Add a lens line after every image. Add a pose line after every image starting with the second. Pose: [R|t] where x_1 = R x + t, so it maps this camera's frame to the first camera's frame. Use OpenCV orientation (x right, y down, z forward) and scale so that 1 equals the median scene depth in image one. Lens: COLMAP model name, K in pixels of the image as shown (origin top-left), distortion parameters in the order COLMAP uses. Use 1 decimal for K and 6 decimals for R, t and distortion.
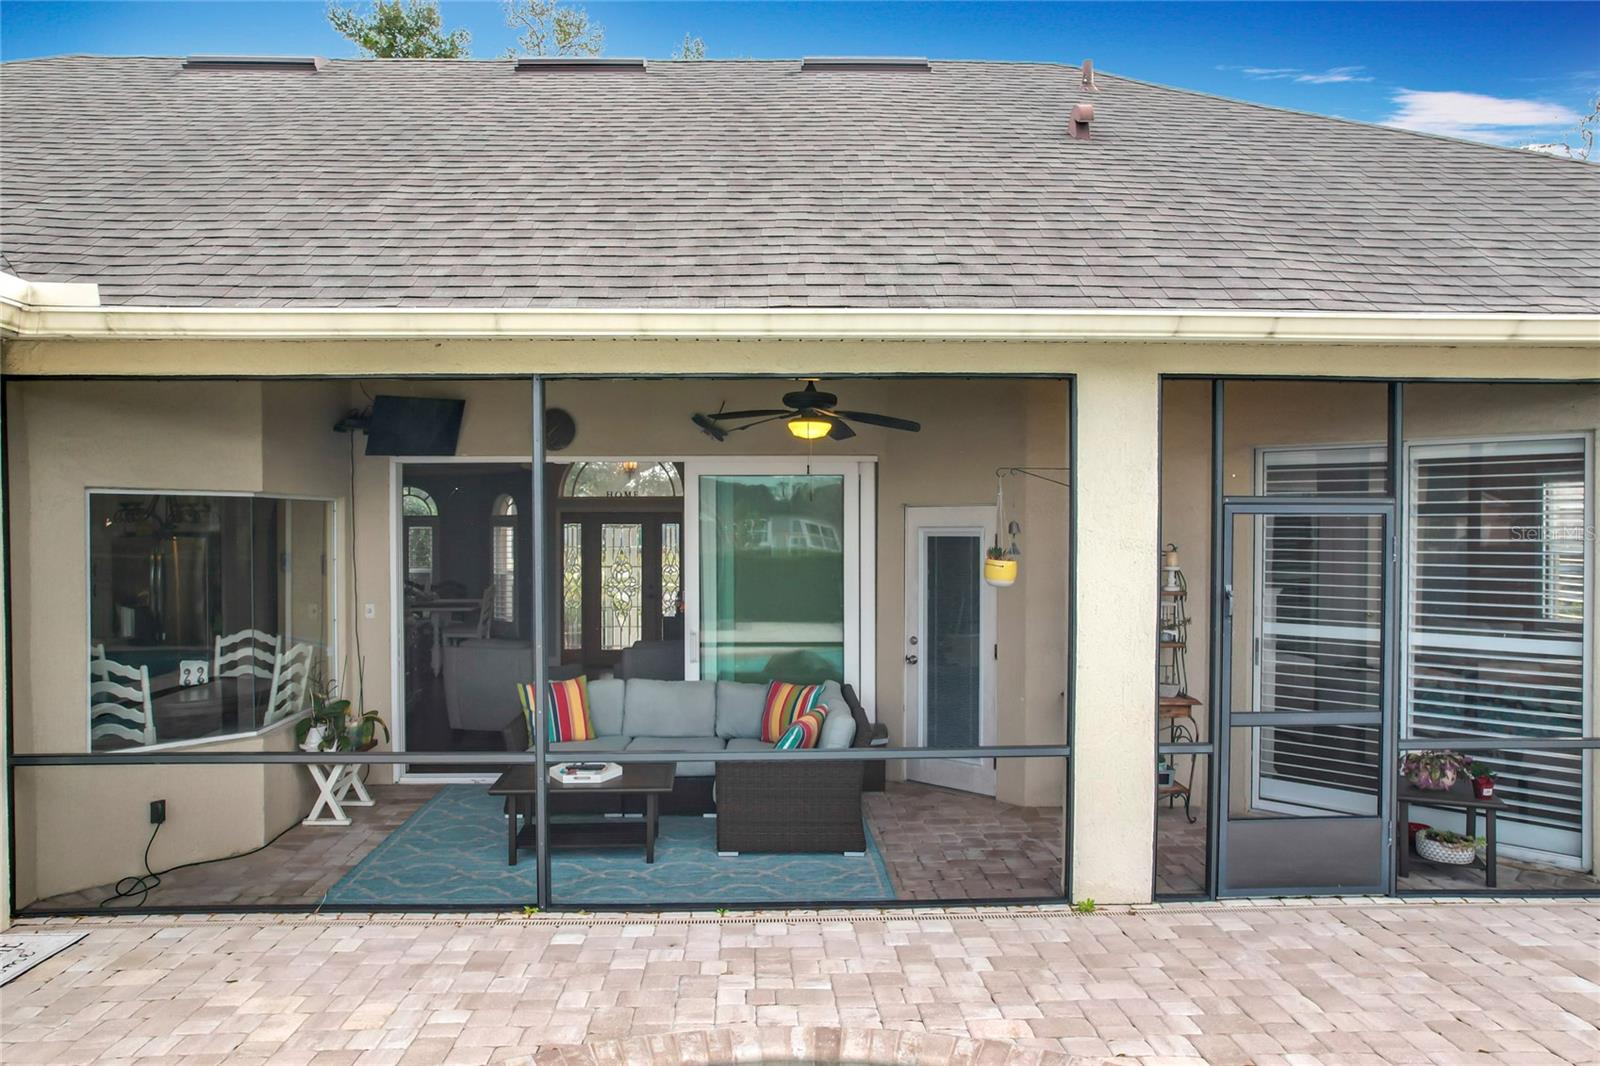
lens RADIAL K [[1032.5, 0, 778.7], [0, 1032.5, 536.8], [0, 0, 1]] dist [-0.070485, 0.063062]
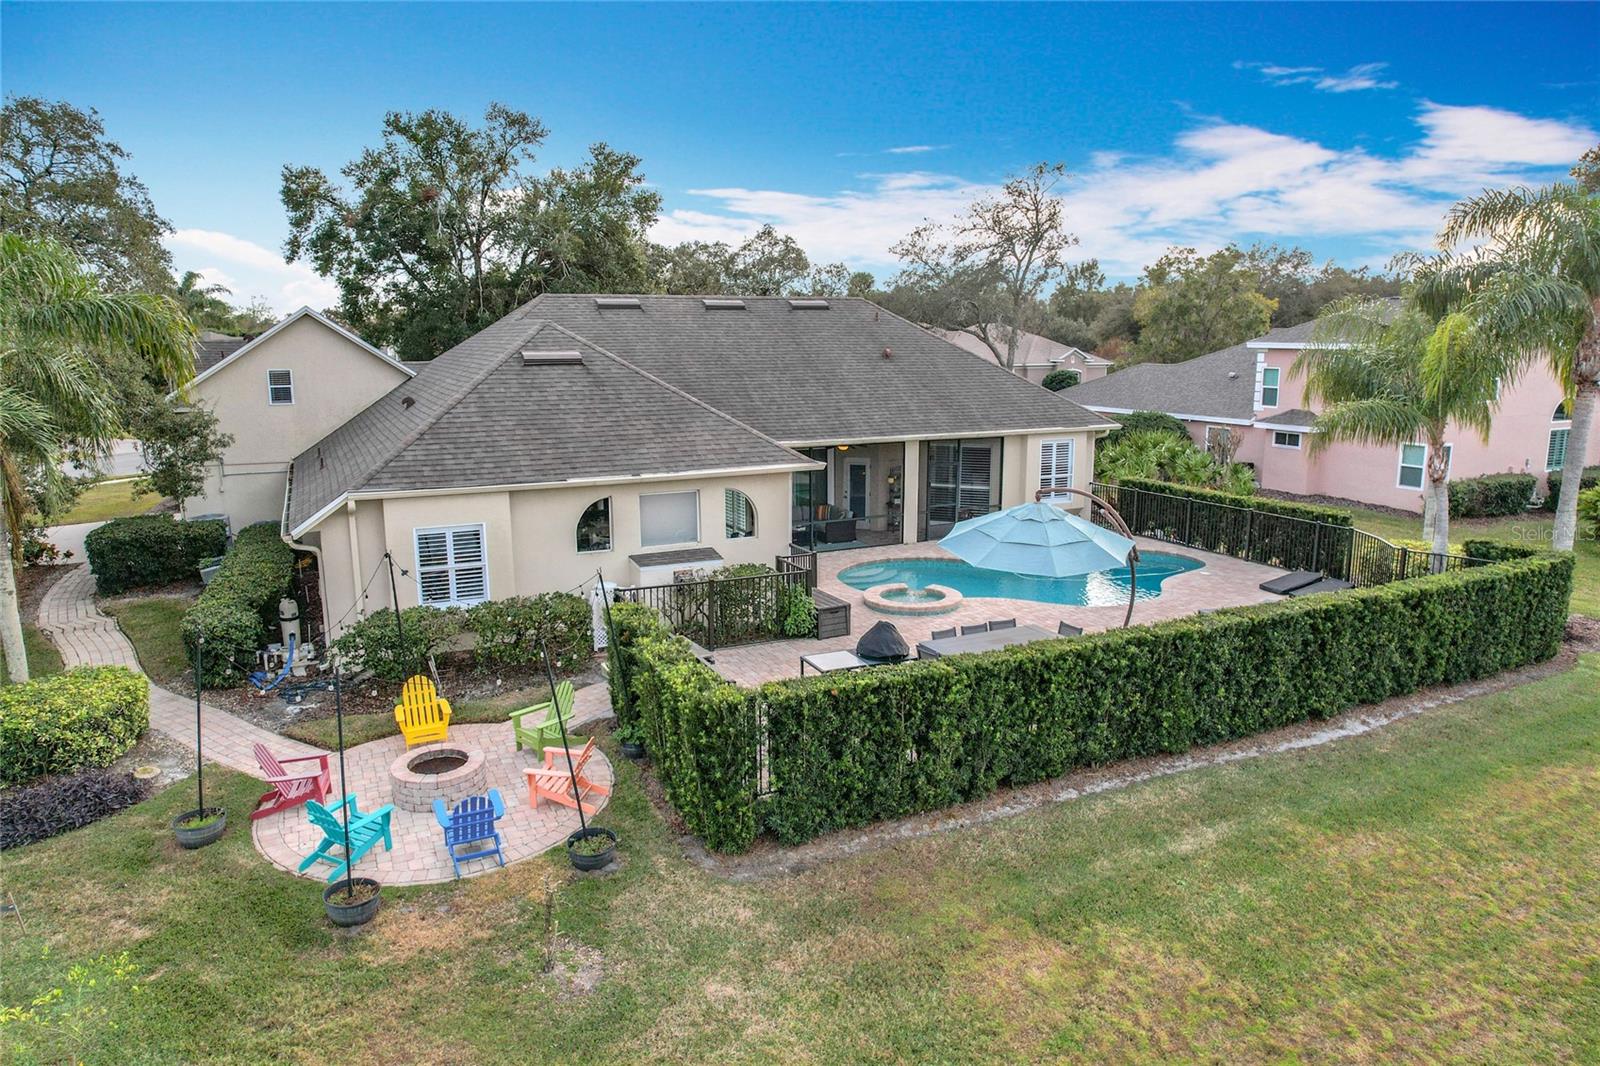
lens RADIAL K [[1027.0, 0, 800.0], [0, 1027.0, 533.0], [0, 0, 1]] dist [-0.060138, 0.060473]
pose [[0.913259, -0.078454, 0.399754, -1.993736], [0.006876, 0.984110, 0.177429, -0.545845], [-0.407321, -0.159290, 0.899286, -3.039193]]
